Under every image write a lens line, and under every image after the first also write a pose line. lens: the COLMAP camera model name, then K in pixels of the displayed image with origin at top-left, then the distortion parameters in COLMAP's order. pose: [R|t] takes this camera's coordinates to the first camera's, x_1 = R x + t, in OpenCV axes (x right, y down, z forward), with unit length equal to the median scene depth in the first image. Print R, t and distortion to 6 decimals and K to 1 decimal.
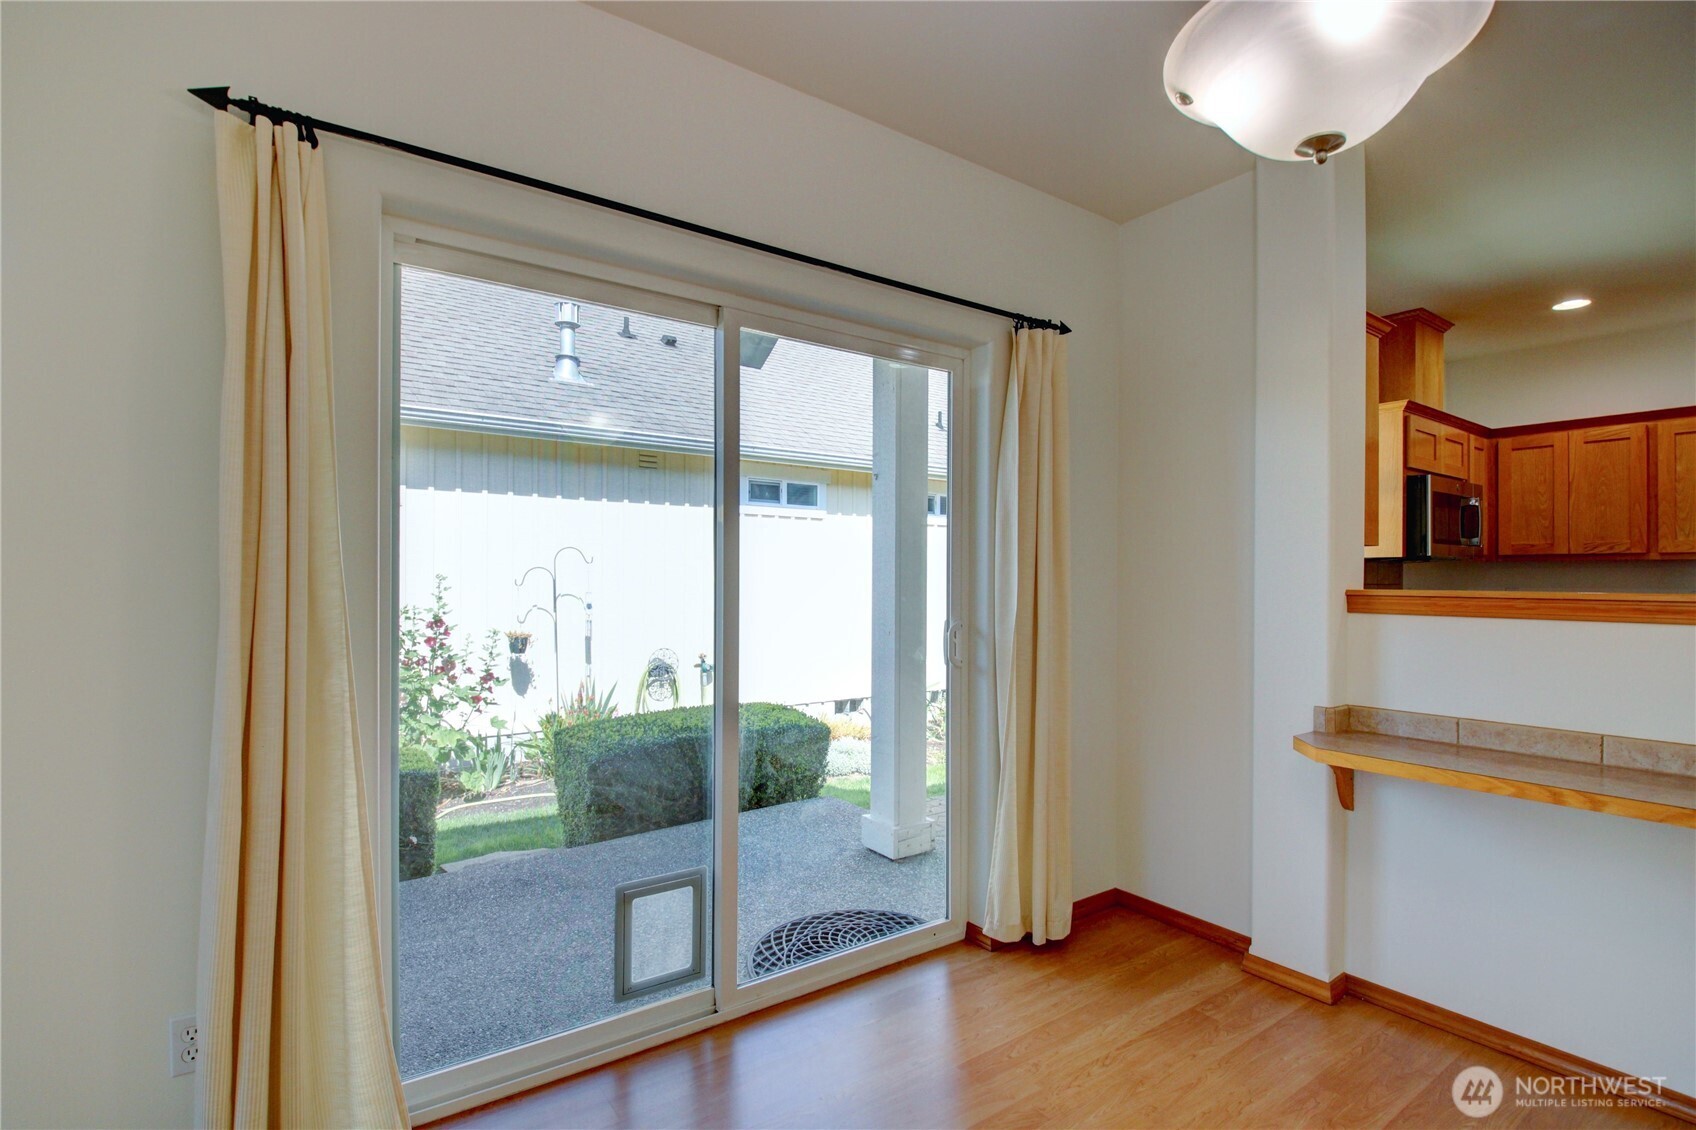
lens RADIAL K [[781.8, 0, 843.8], [0, 781.8, 576.0], [0, 0, 1]] dist [0.000607, -0.018673]
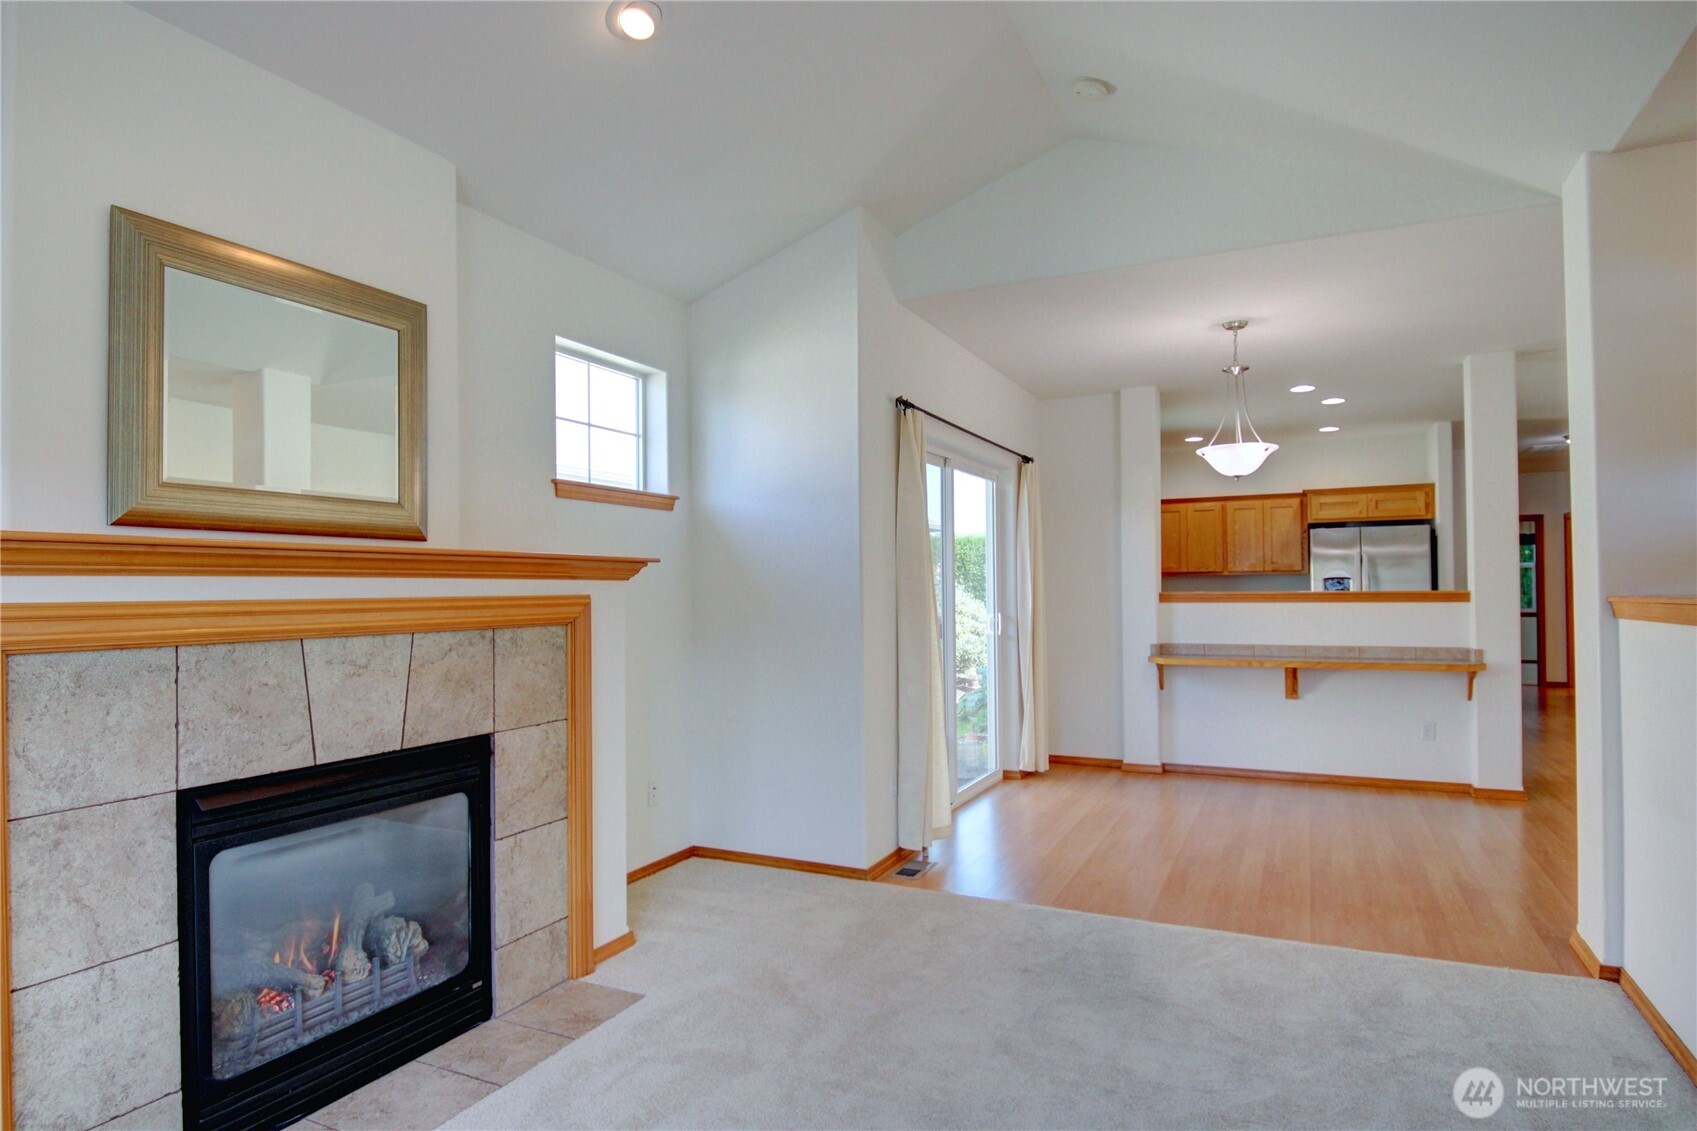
lens RADIAL K [[941.8, 0, 837.7], [0, 941.8, 580.9], [0, 0, 1]] dist [0.004466, -0.030521]
pose [[0.875784, -0.009041, 0.482619, -1.318135], [0.013694, 0.999888, -0.006118, -0.011009], [-0.482510, 0.011967, 0.875809, -0.834500]]
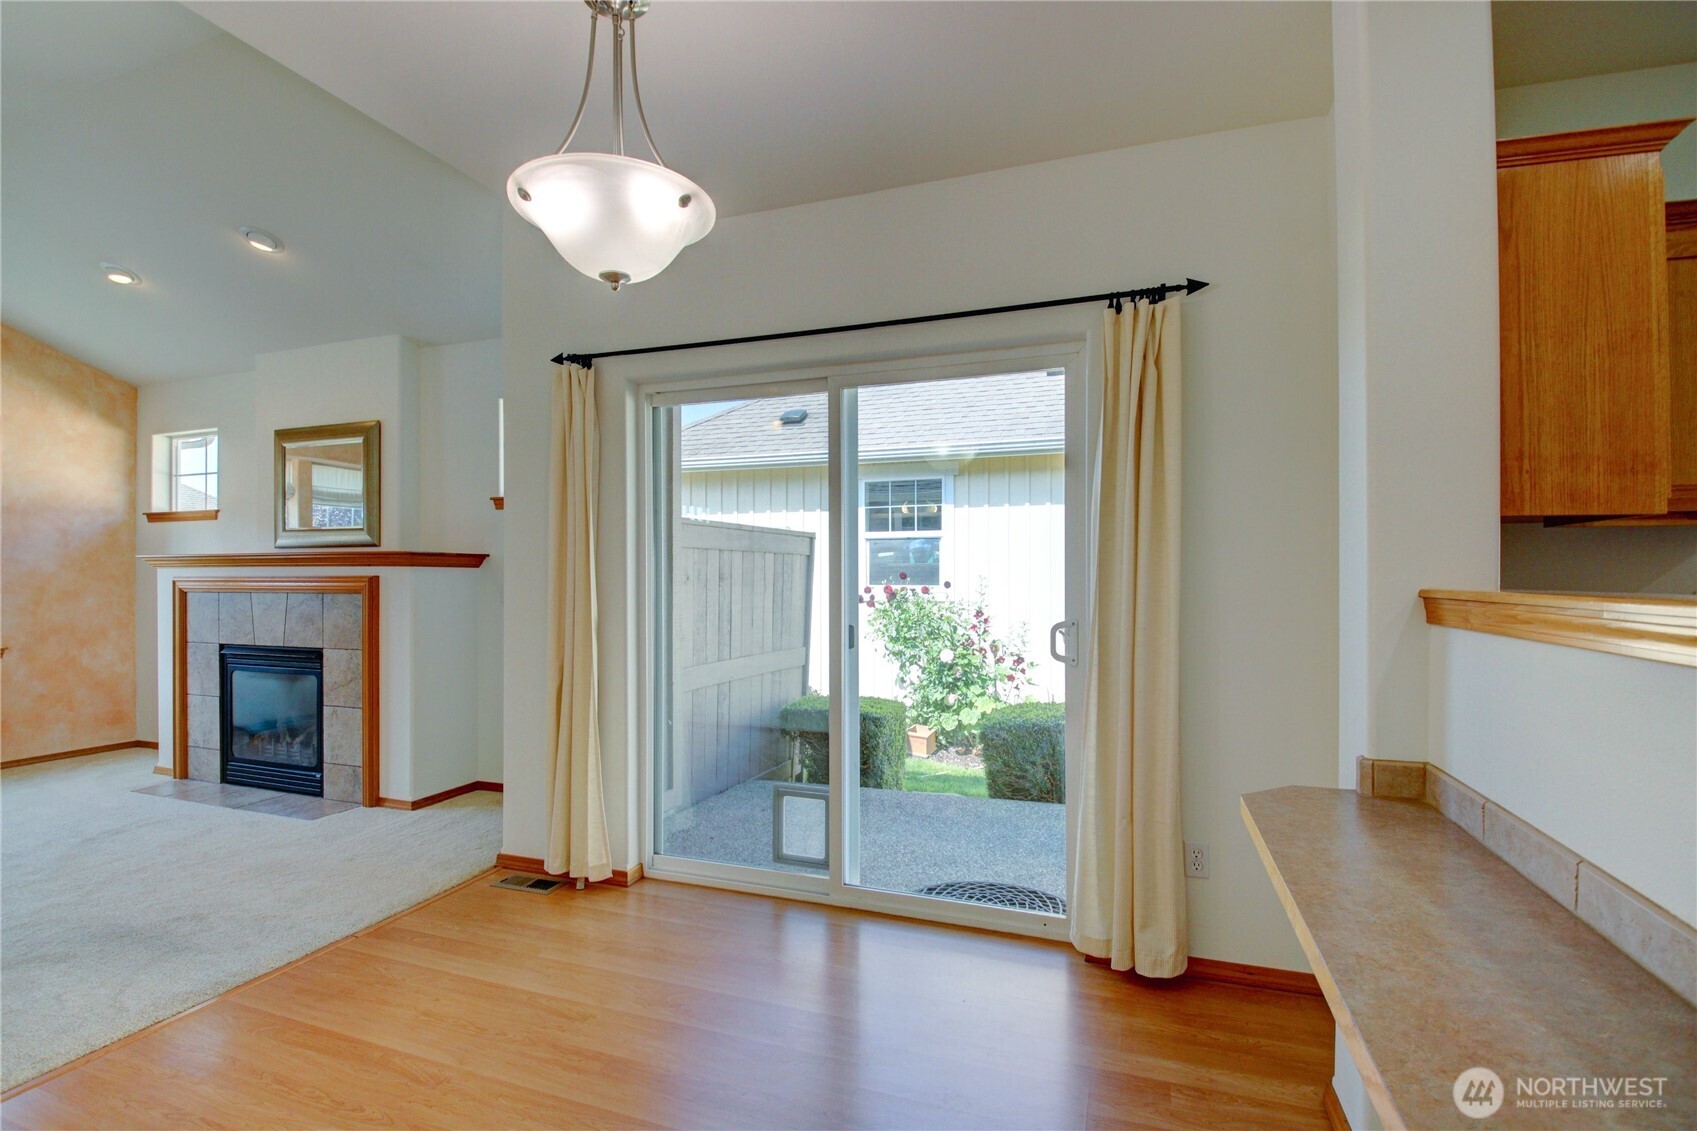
lens RADIAL K [[782.3, 0, 844.3], [0, 782.3, 576.5], [0, 0, 1]] dist [0.000607, -0.018673]
pose [[0.583758, -0.004683, -0.811914, 0.786070], [0.005368, 0.999984, -0.001908, 0.004323], [0.811910, -0.003244, 0.583773, 0.187605]]
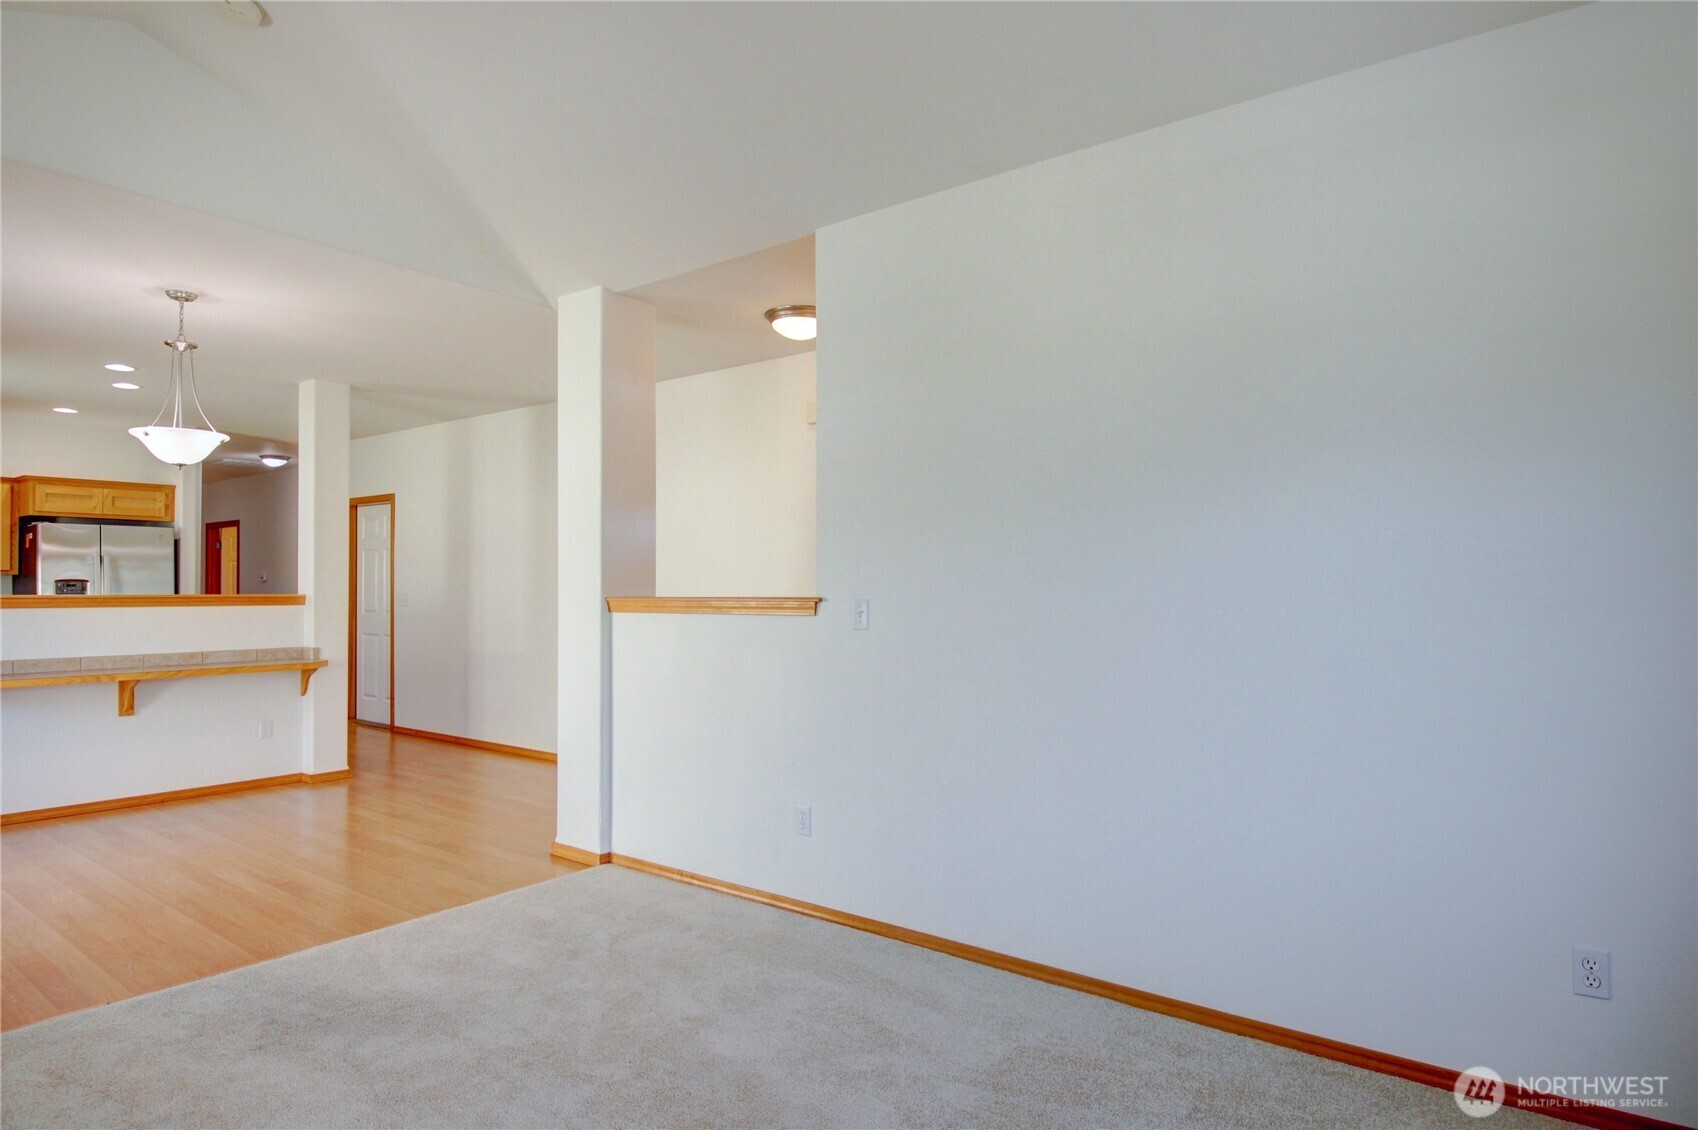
lens RADIAL K [[942.3, 0, 838.2], [0, 942.3, 580.4], [0, 0, 1]] dist [0.004466, -0.030521]
pose [[-0.309440, 0.003076, 0.950914, -1.647466], [-0.002623, 0.999988, -0.004089, -0.010837], [-0.950916, -0.003760, -0.309428, -0.196965]]
